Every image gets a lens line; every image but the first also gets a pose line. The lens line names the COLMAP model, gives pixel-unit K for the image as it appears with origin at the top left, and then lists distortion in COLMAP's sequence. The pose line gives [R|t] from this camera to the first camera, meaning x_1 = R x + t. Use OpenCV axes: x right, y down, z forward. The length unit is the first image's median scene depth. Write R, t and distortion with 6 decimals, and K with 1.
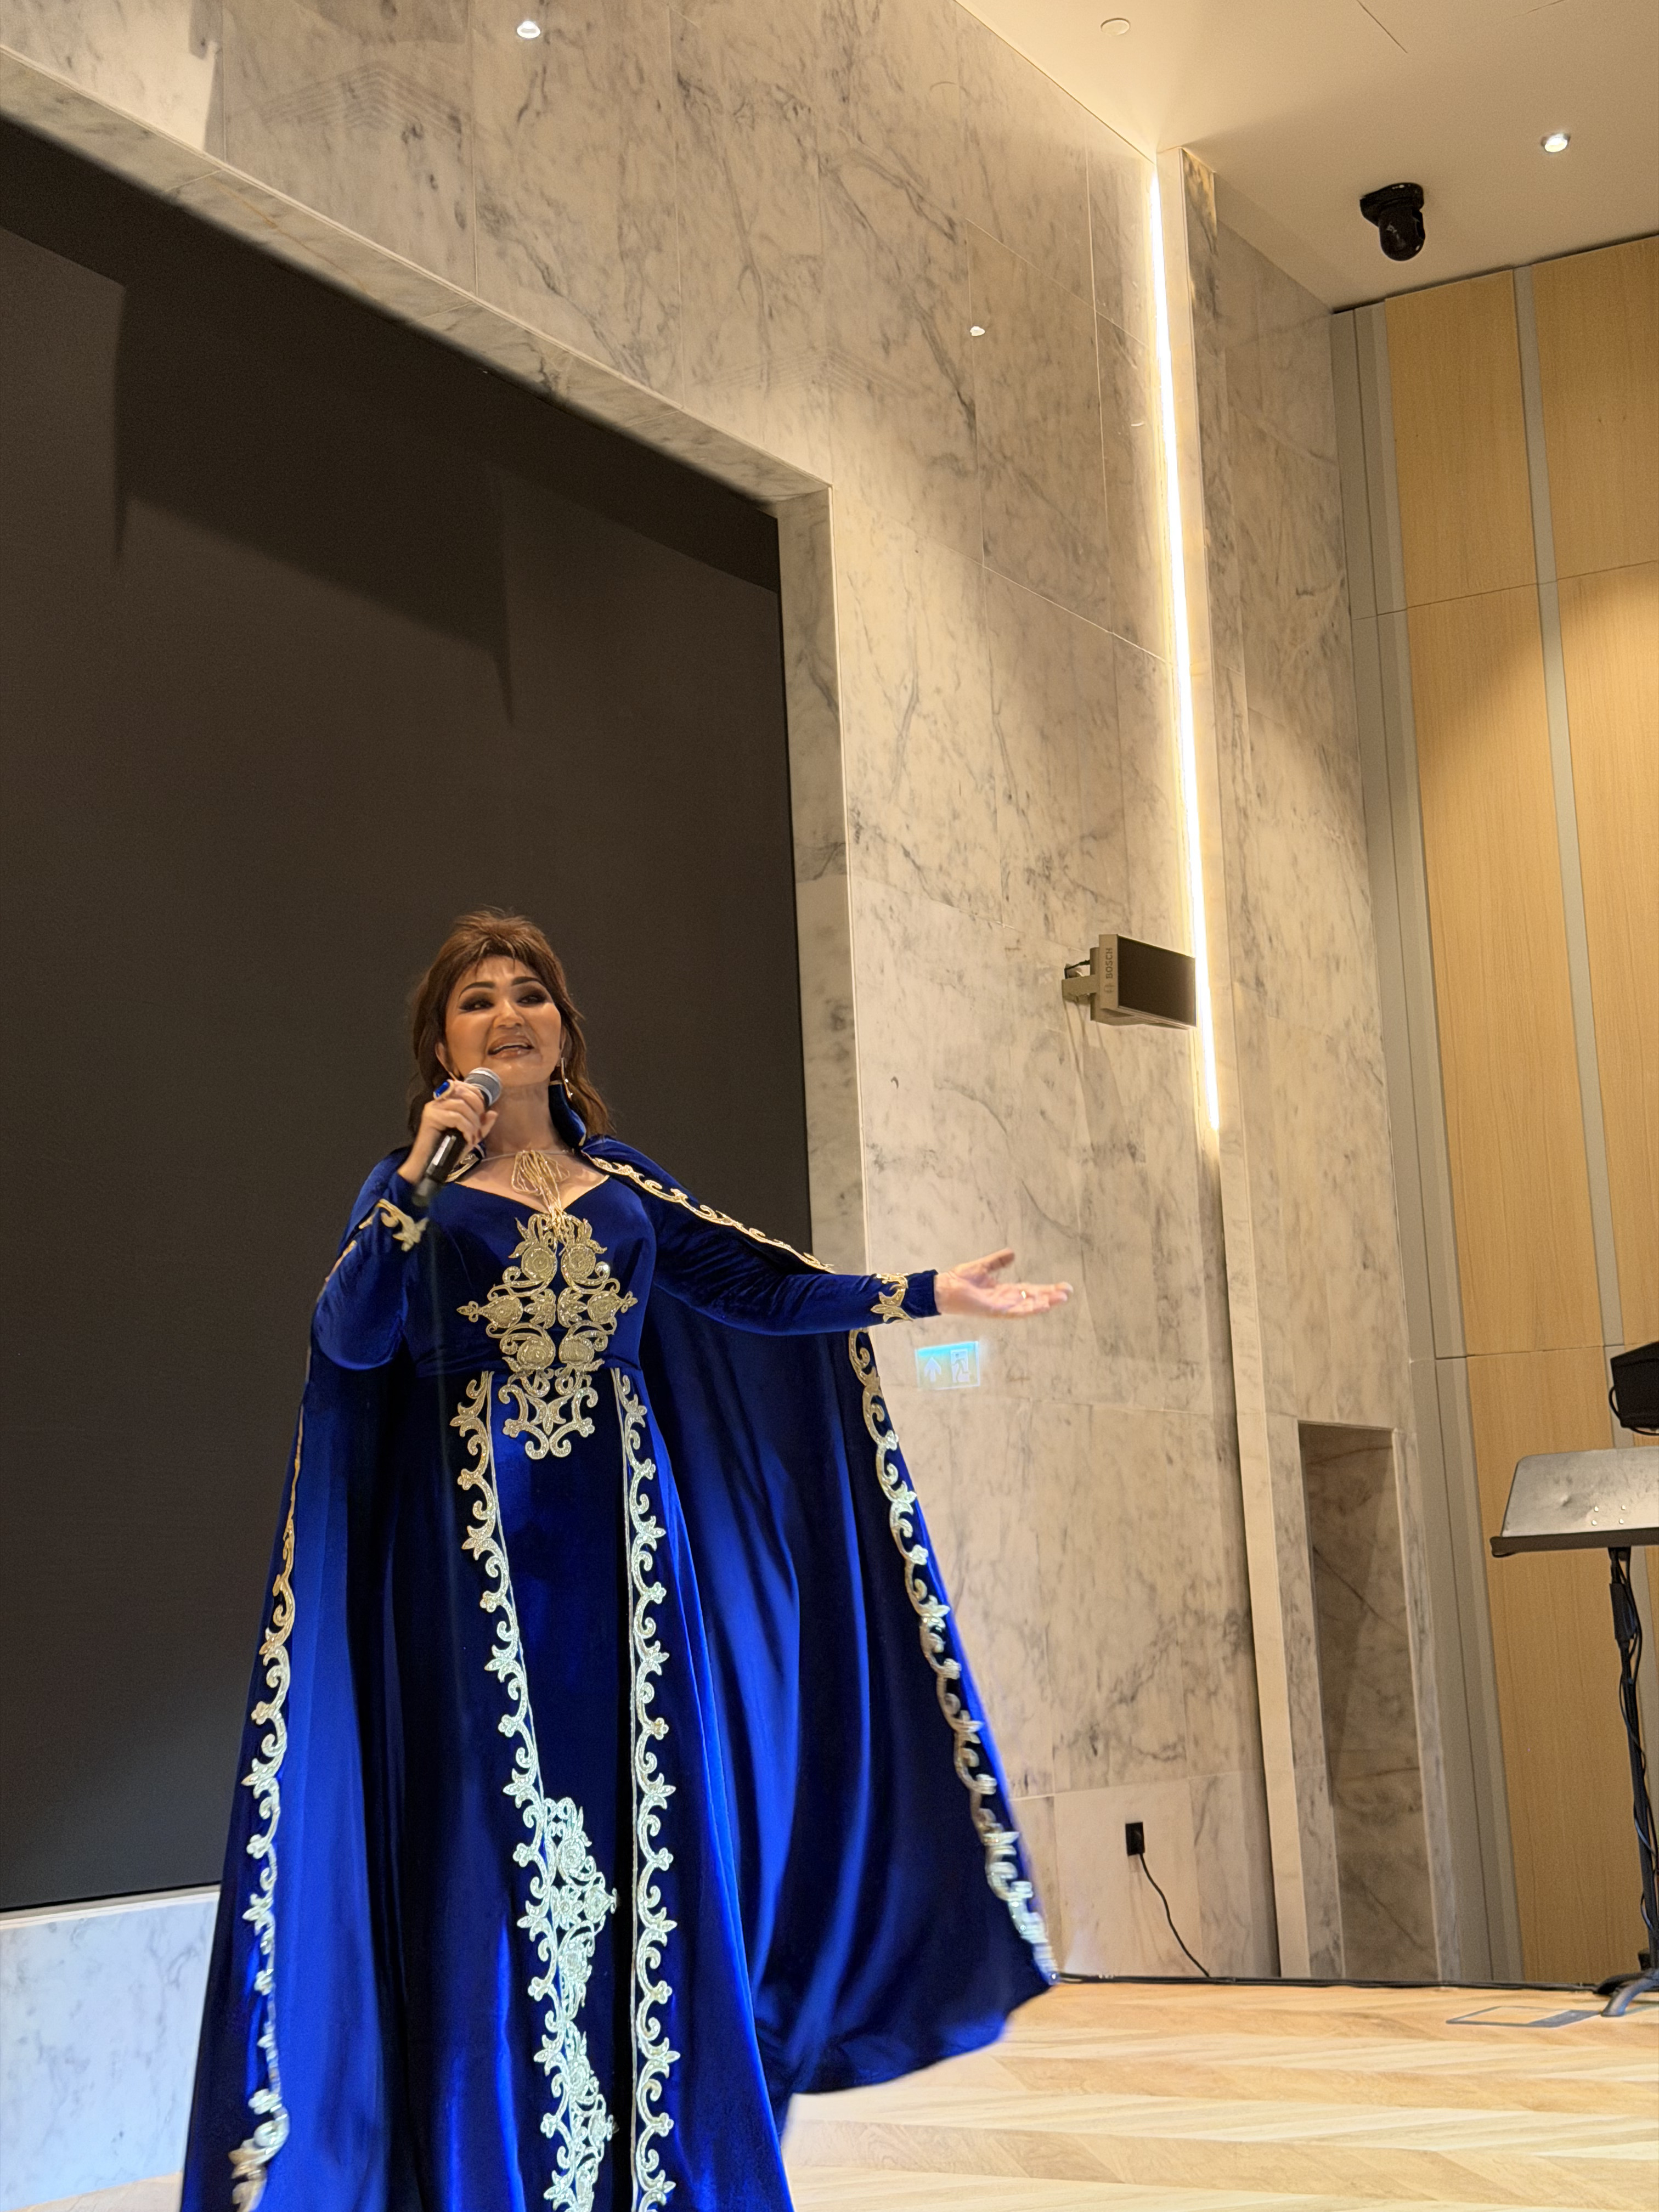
lens RADIAL K [[3036.4, 0, 829.5], [0, 3036.4, 1106.0], [0, 0, 1]] dist [0.174467, -0.382934]
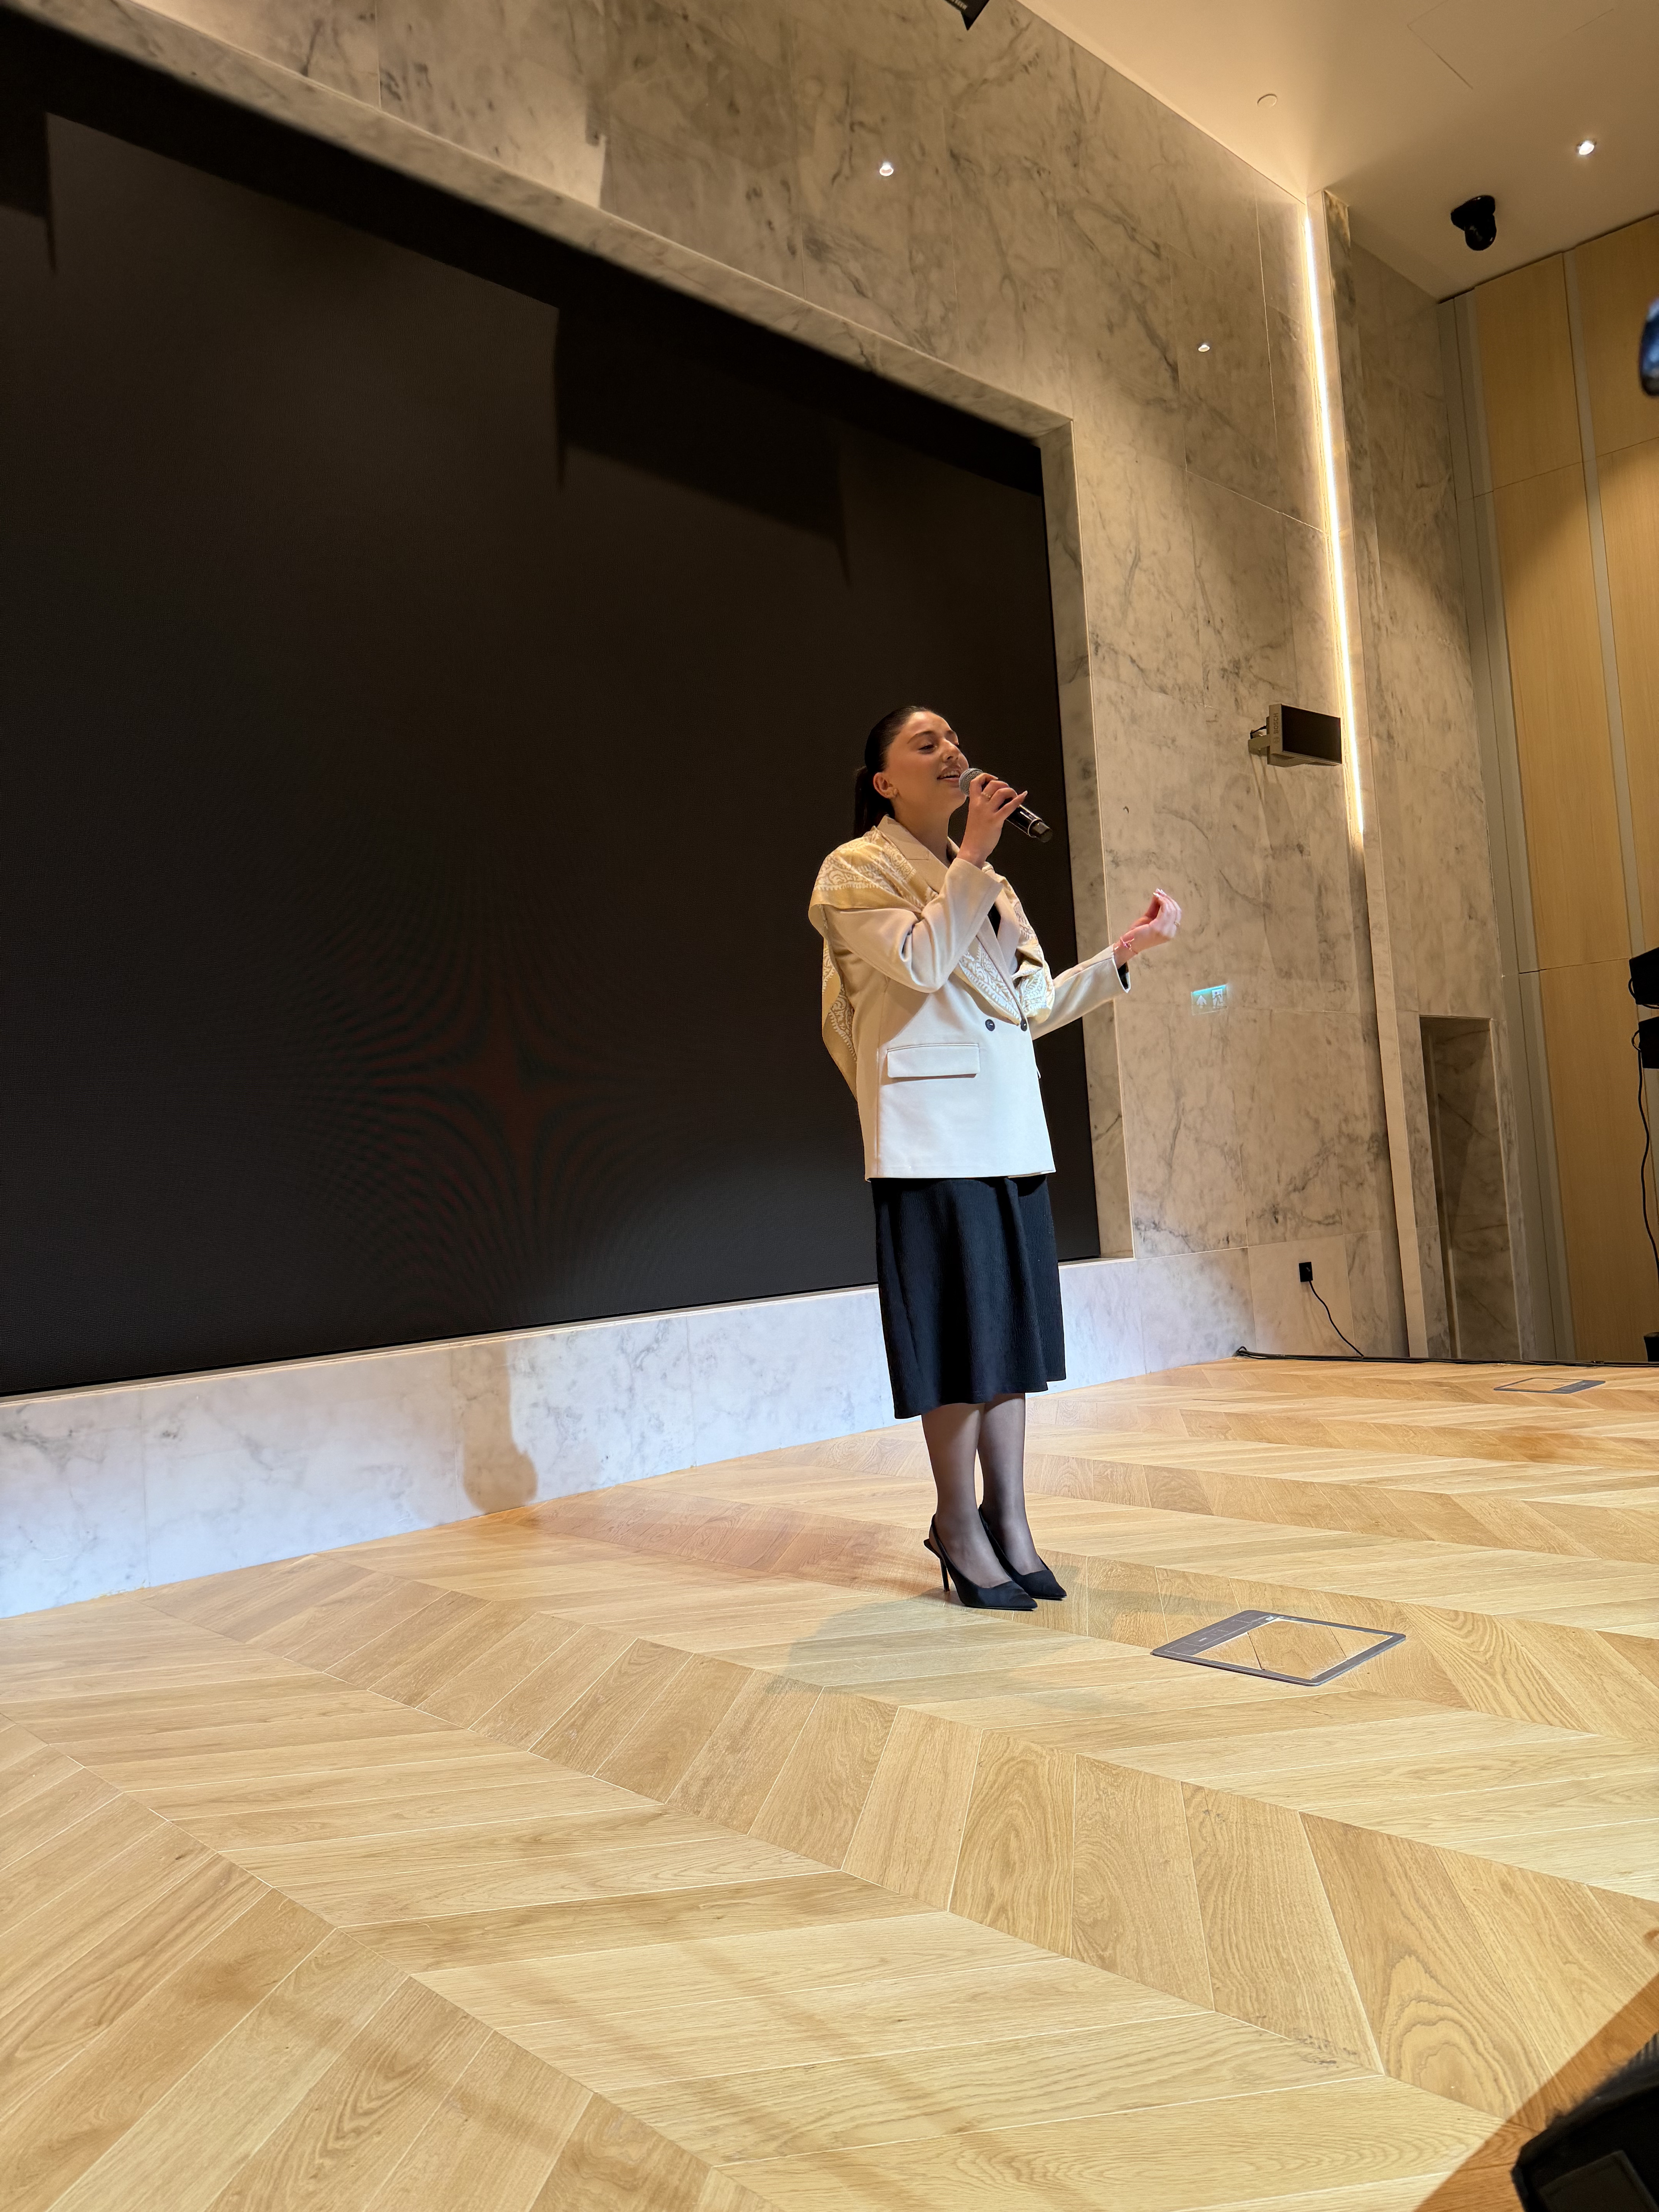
lens RADIAL K [[1548.4, 0, 832.6], [0, 1548.4, 1107.8], [0, 0, 1]] dist [0.011220, -0.019115]
pose [[0.968428, -0.035029, -0.246820, 0.061275], [0.067719, 0.989814, 0.125226, 0.032688], [0.239920, -0.137987, 0.960936, 0.162260]]
